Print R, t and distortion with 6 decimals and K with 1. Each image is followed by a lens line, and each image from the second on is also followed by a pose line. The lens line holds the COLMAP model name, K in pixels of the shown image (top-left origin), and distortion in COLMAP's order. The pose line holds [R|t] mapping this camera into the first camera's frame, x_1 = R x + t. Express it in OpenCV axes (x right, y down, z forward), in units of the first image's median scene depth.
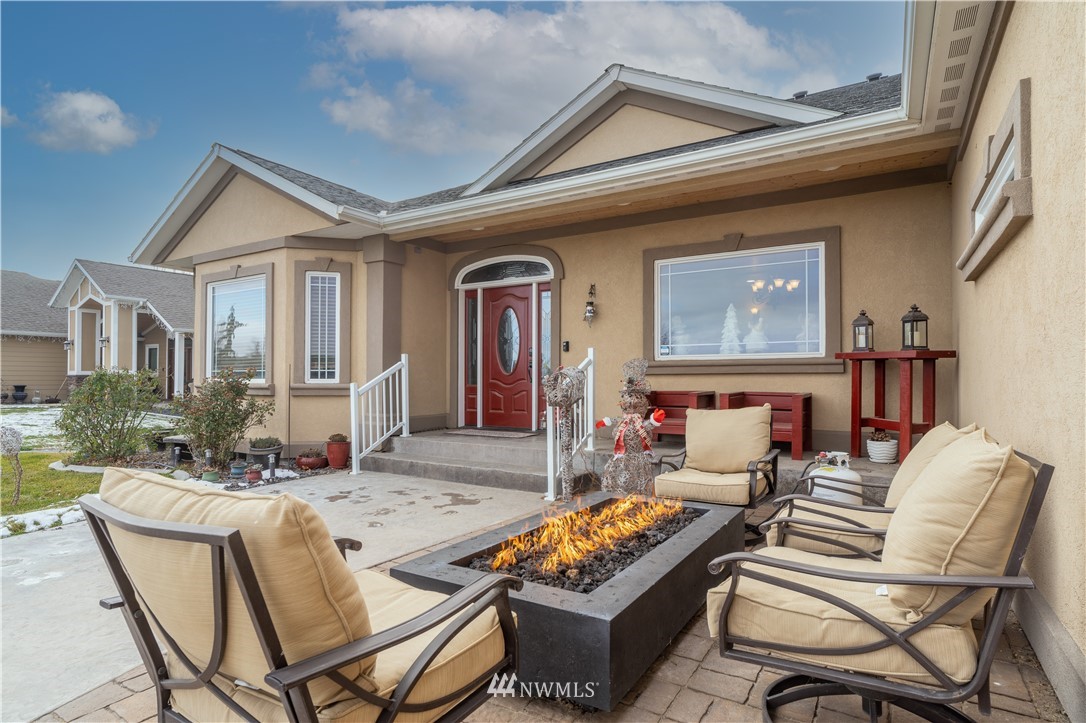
lens RADIAL K [[629.9, 0, 543.0], [0, 629.9, 361.5], [0, 0, 1]] dist [0.001333, -0.000072]
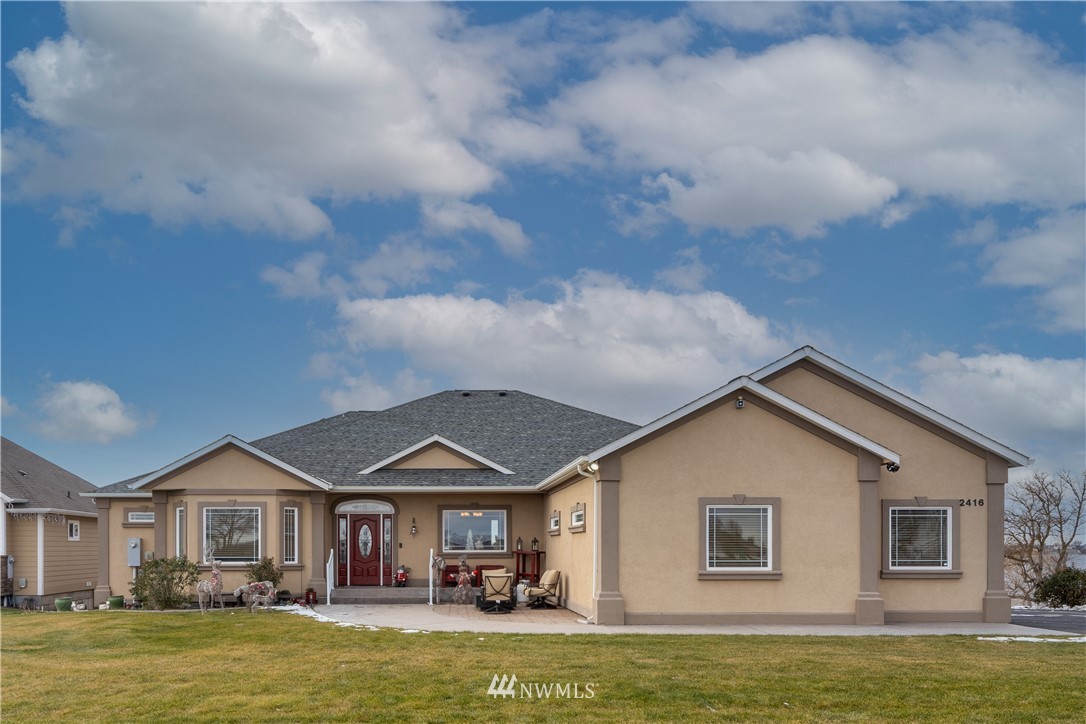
lens RADIAL K [[629.9, 0, 543.0], [0, 629.9, 362.0], [0, 0, 1]] dist [0.001333, -0.000072]
pose [[0.818589, 0.165701, 0.549959, -1.005217], [-0.012646, 0.962451, -0.271160, -0.057338], [-0.574240, 0.215014, 0.789948, -1.371985]]
